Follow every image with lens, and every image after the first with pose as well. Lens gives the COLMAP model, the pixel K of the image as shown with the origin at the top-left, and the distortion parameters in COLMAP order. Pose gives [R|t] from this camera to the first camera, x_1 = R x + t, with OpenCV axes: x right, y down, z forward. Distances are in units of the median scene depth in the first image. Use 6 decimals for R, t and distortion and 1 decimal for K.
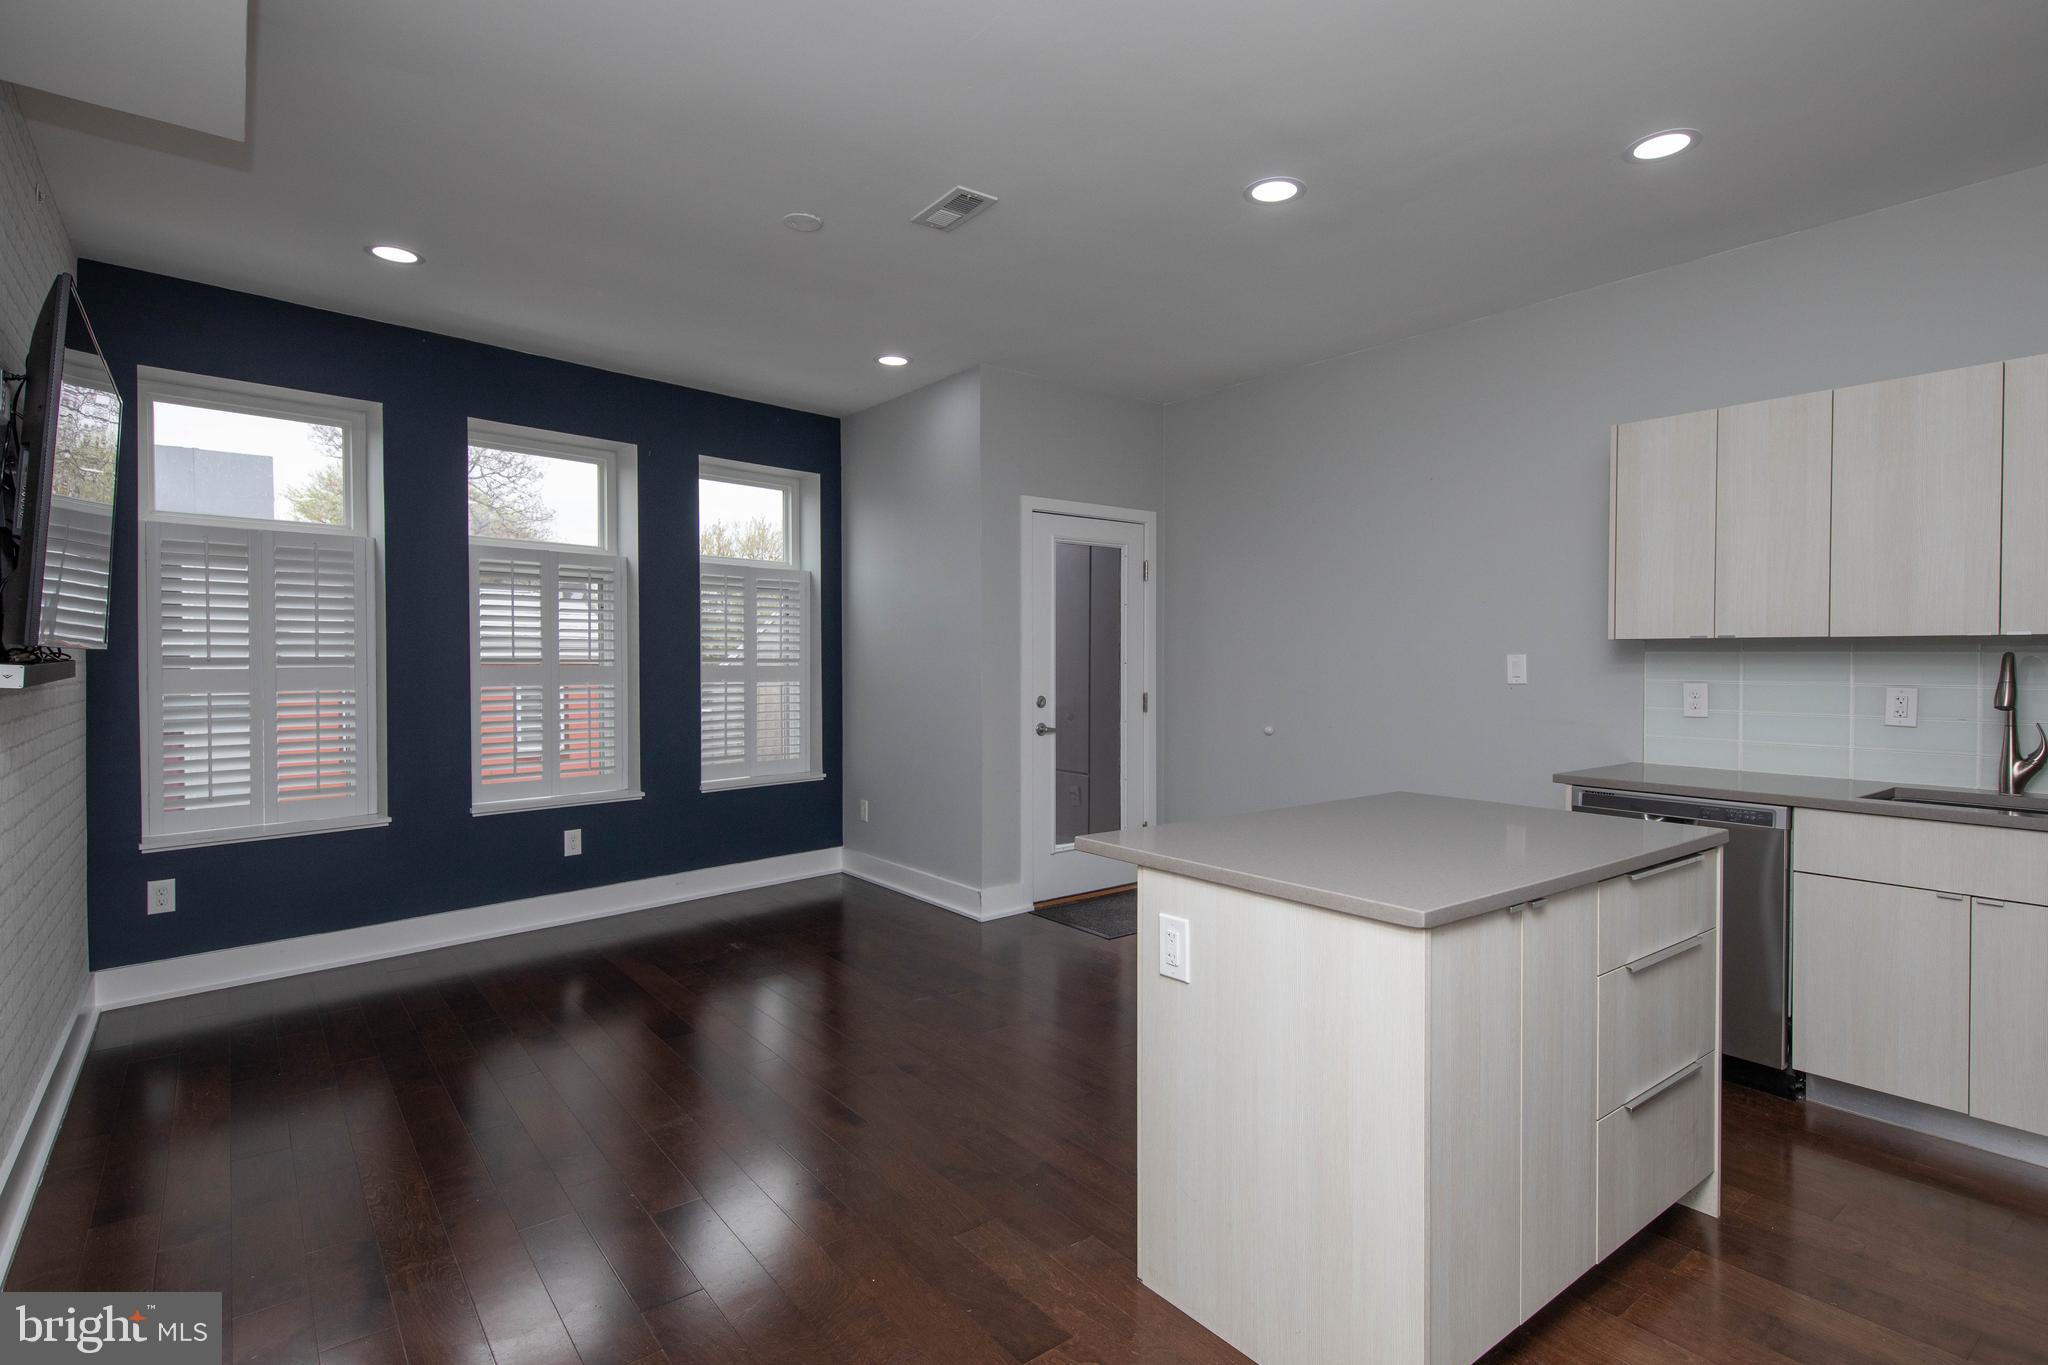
lens RADIAL K [[969.7, 0, 1035.4], [0, 969.7, 680.7], [0, 0, 1]] dist [0.004909, -0.000229]
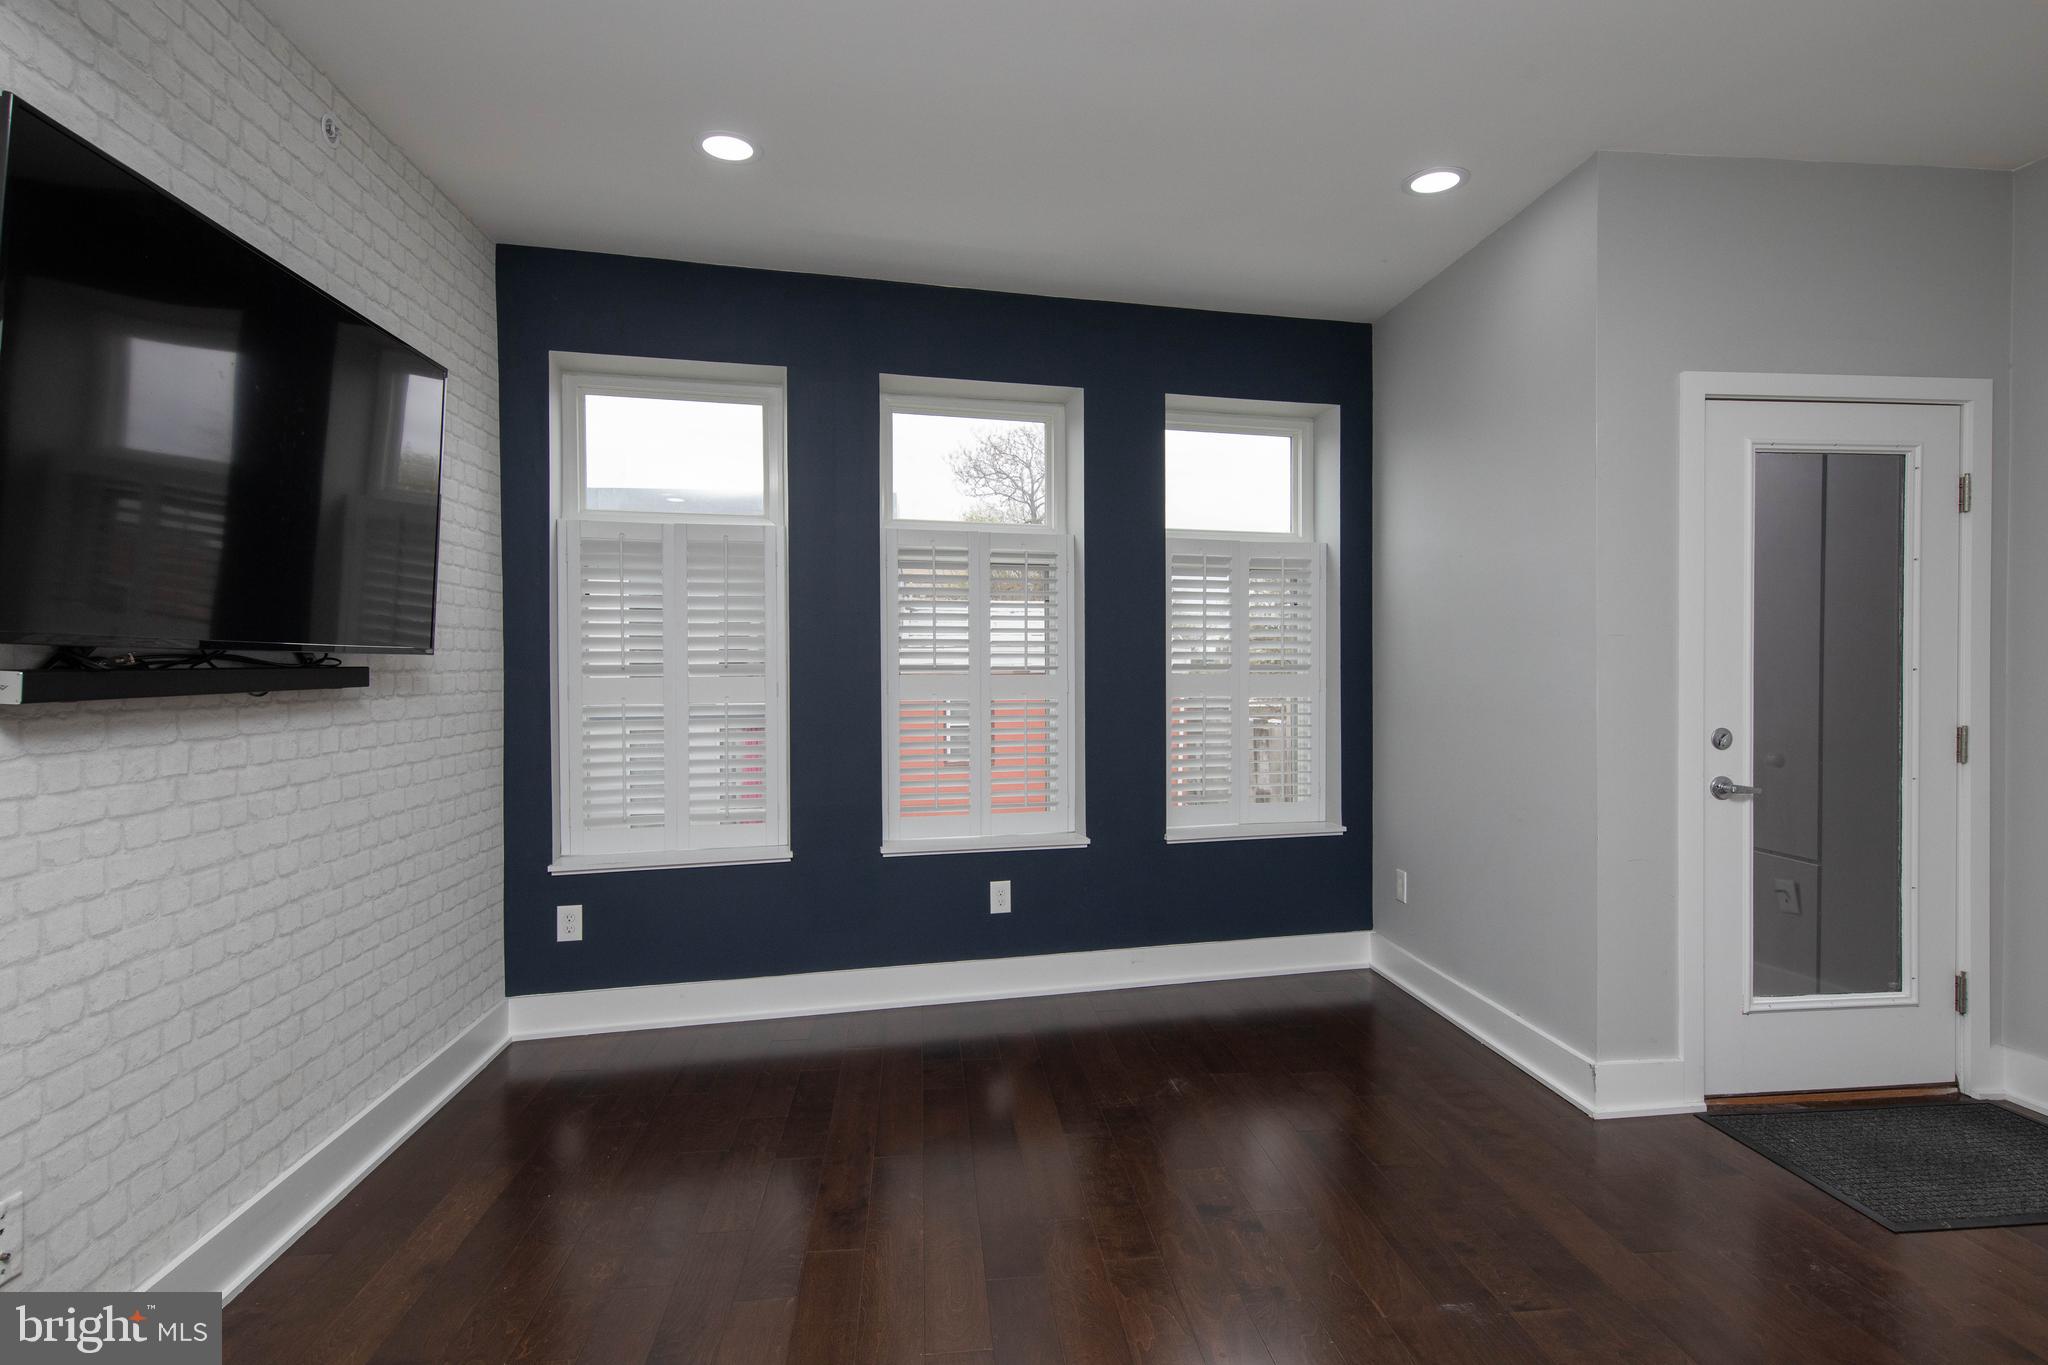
lens RADIAL K [[969.7, 0, 1035.4], [0, 969.7, 680.7], [0, 0, 1]] dist [0.004909, -0.000229]
pose [[0.827660, 0.003366, -0.561220, -0.007369], [-0.008385, 0.999945, -0.006369, -0.005019], [0.561167, 0.009978, 0.827642, 0.321676]]
